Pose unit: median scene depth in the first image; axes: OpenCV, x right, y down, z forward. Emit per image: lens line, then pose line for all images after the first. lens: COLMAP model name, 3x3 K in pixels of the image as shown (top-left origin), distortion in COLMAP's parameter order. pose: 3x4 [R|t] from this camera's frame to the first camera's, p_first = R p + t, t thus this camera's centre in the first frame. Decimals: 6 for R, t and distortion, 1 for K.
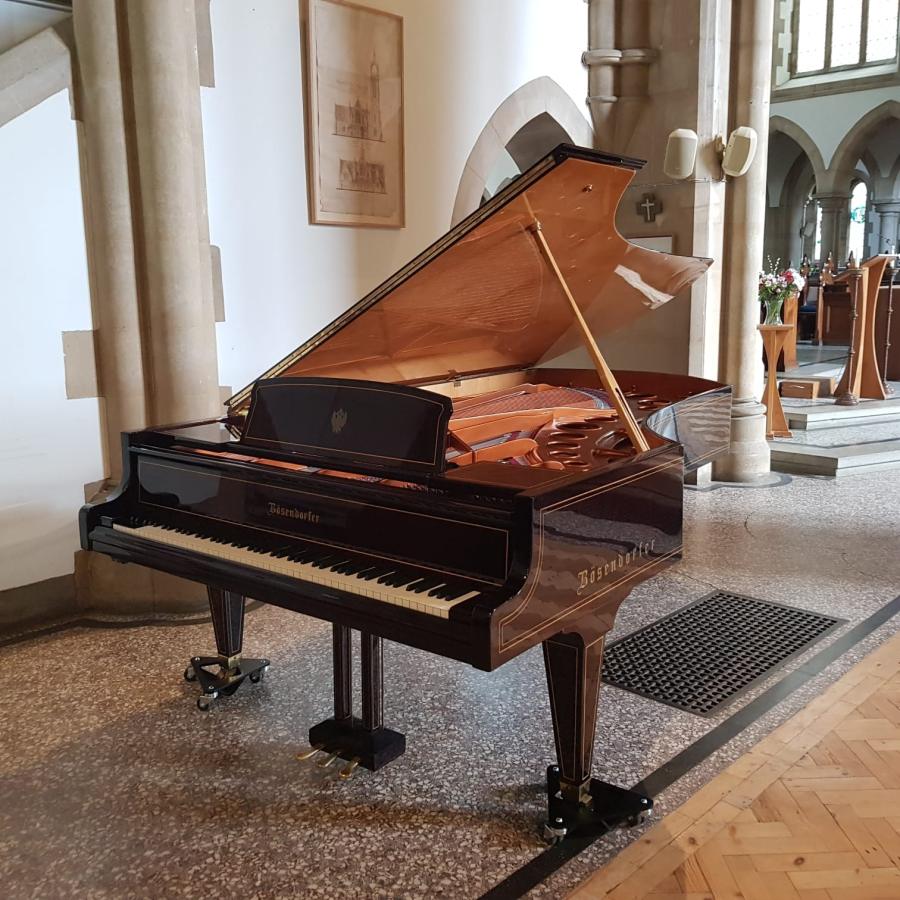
lens RADIAL K [[918.6, 0, 451.2], [0, 918.6, 444.1], [0, 0, 1]] dist [0.082812, -0.148582]
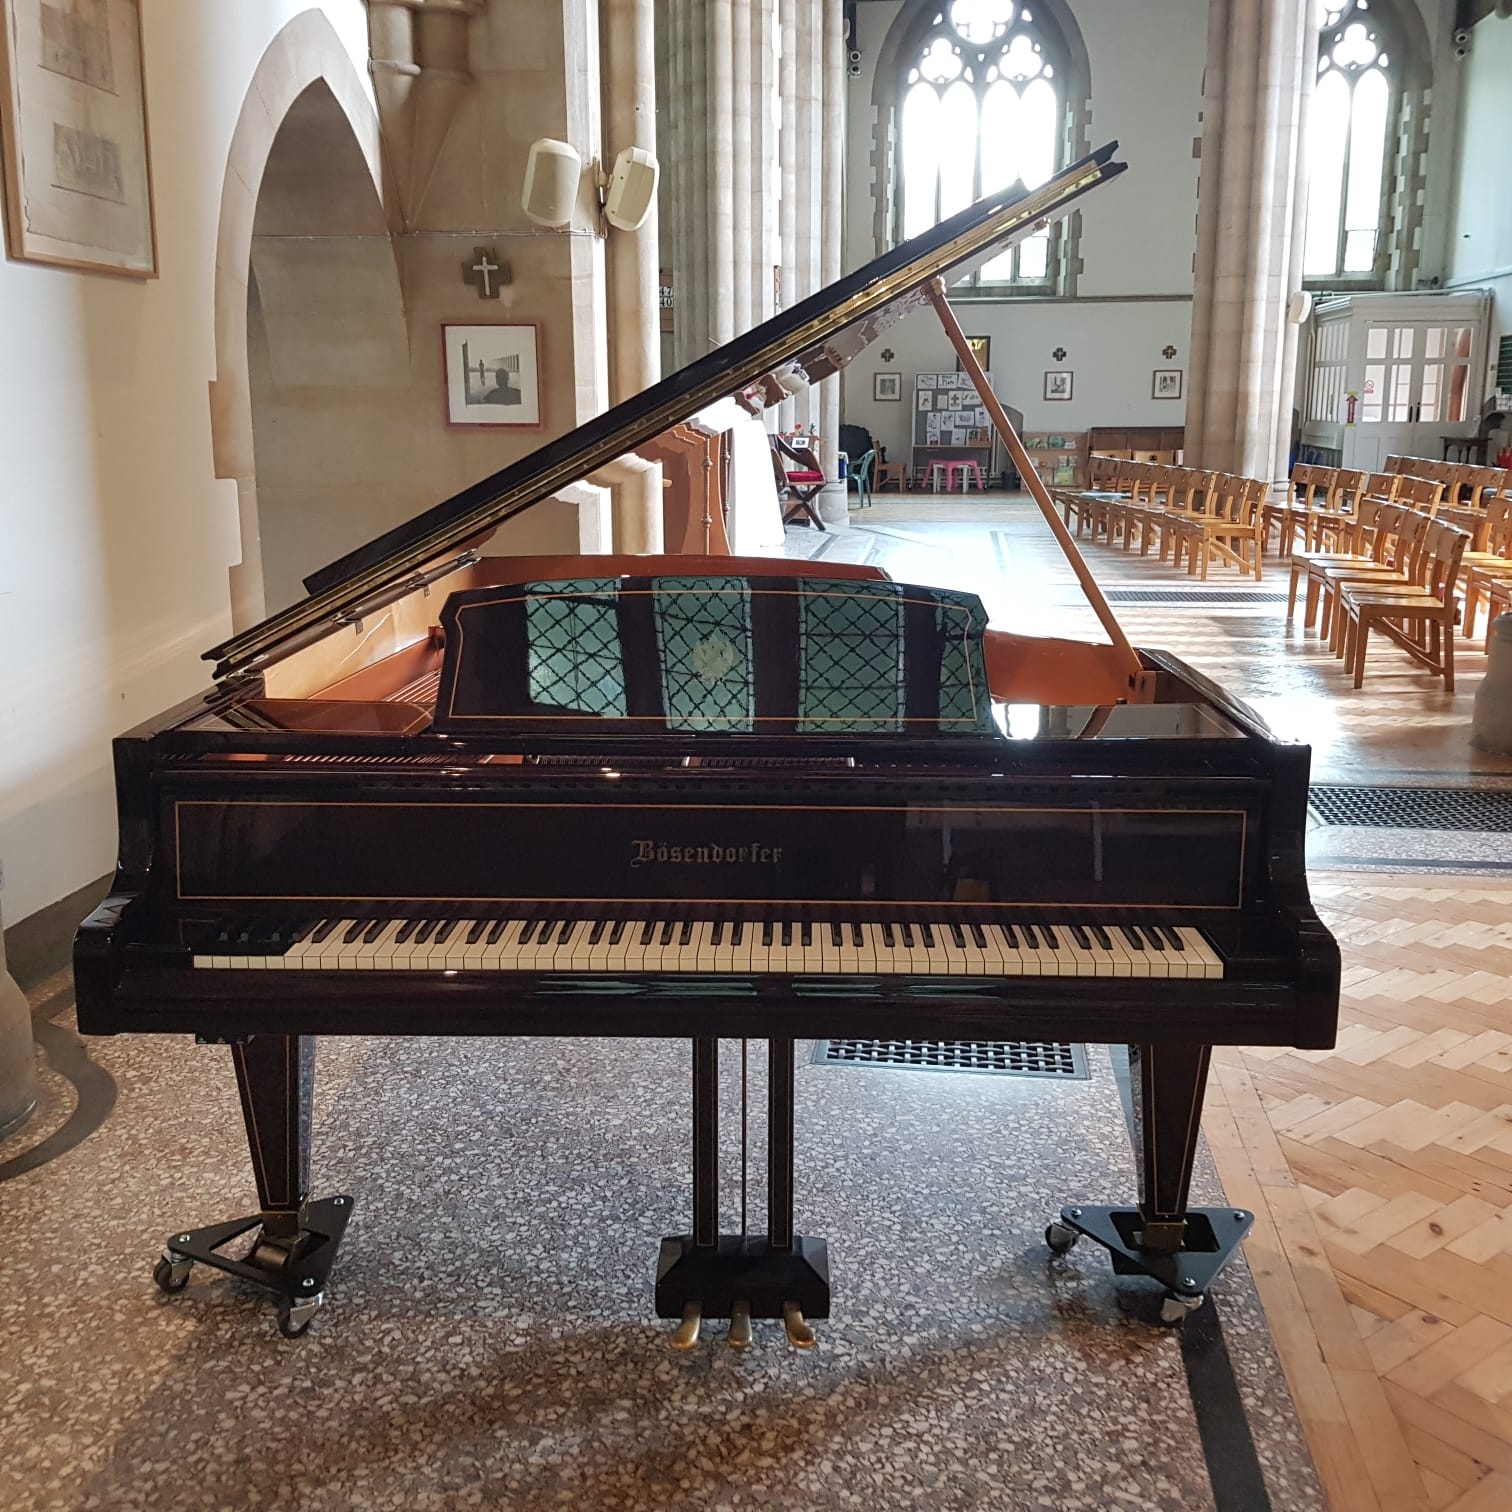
lens RADIAL K [[1548.6, 0, 745.1], [0, 1548.6, 737.2], [0, 0, 1]] dist [0.066384, -0.112907]
pose [[0.806815, -0.112565, 0.579982, -0.526299], [0.095656, 0.993618, 0.059778, -0.027316], [-0.583009, 0.007249, 0.812433, 0.270762]]
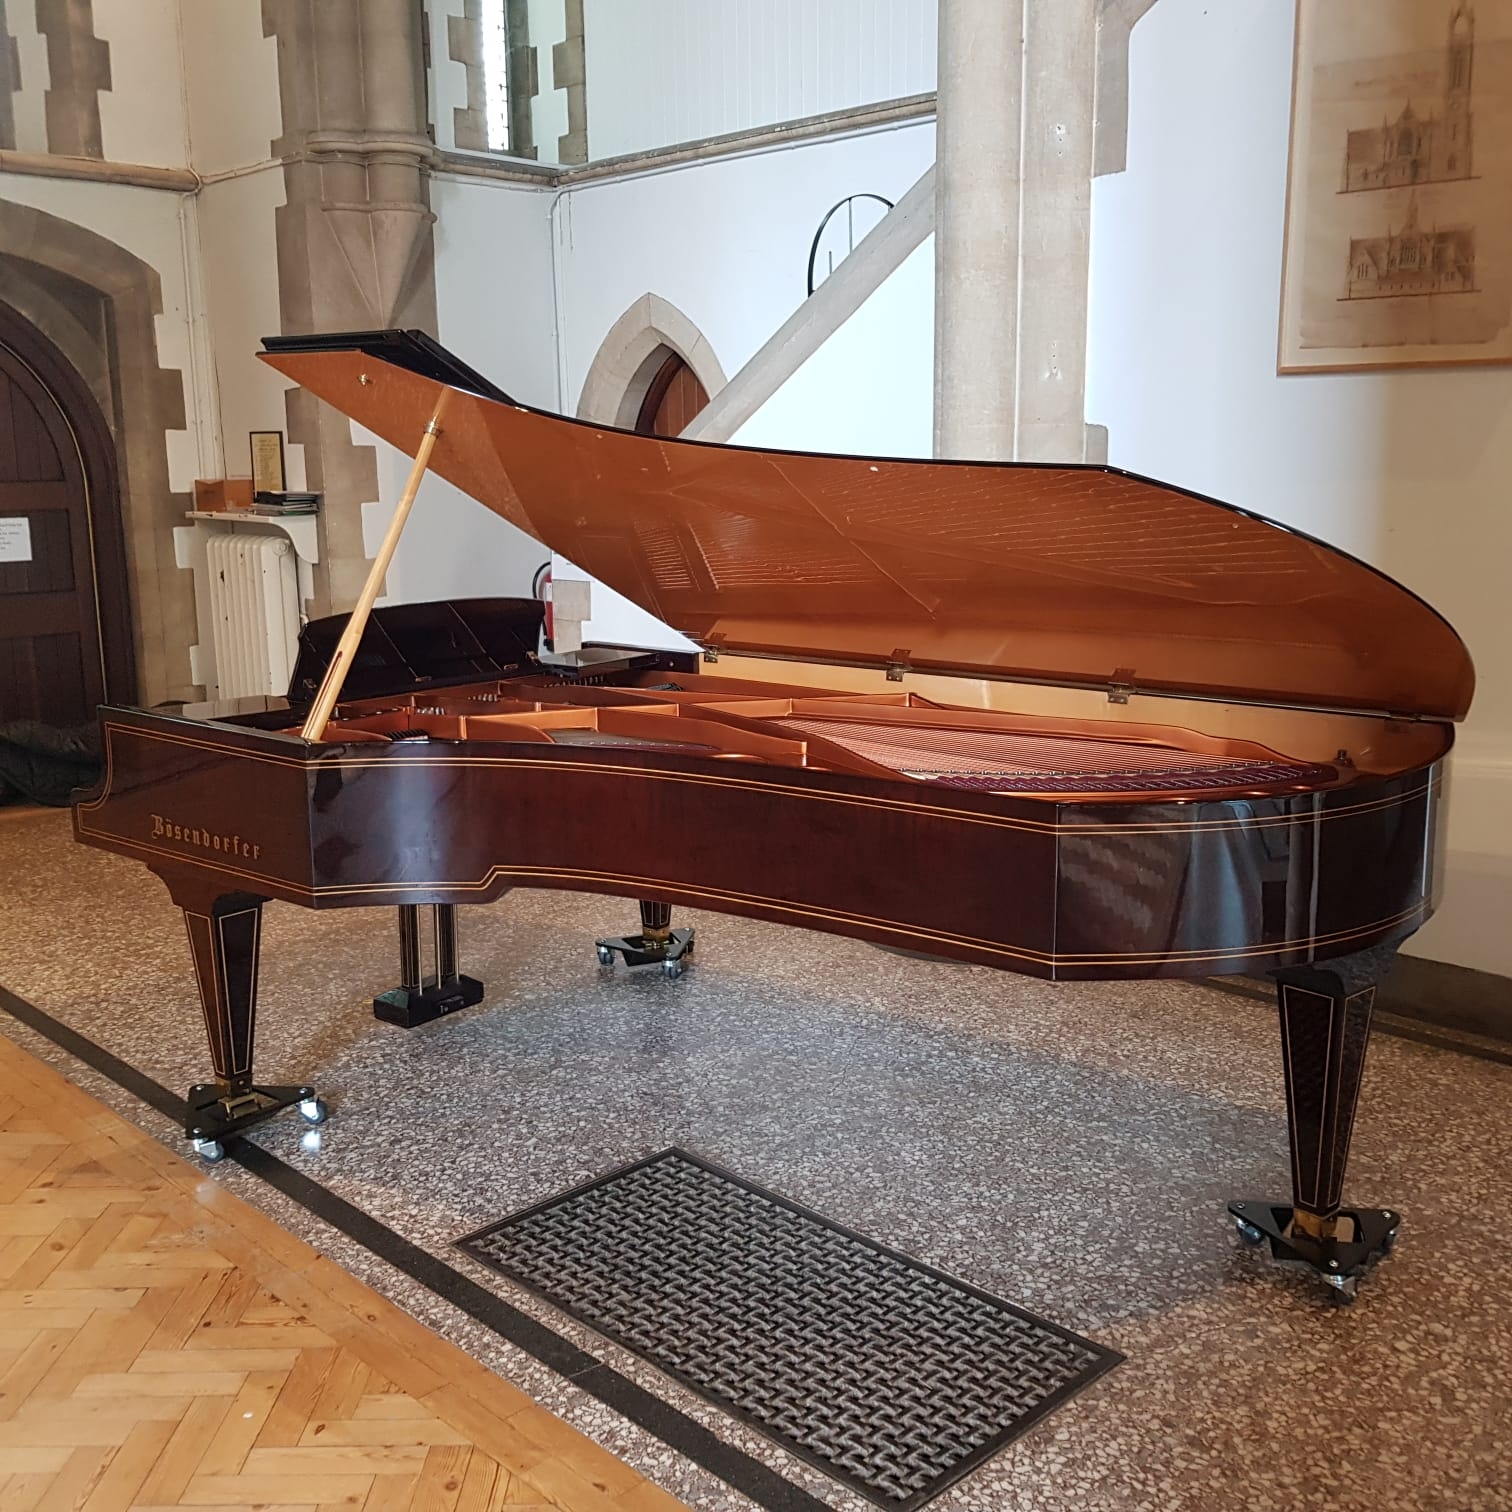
lens RADIAL K [[1531.8, 0, 771.5], [0, 1531.8, 753.2], [0, 0, 1]] dist [0.119846, -0.218887]
pose [[-0.016810, 0.200821, -0.979484, 1.217990], [-0.171657, 0.964498, 0.200694, -0.250460], [0.985013, 0.171509, 0.018259, 1.162245]]
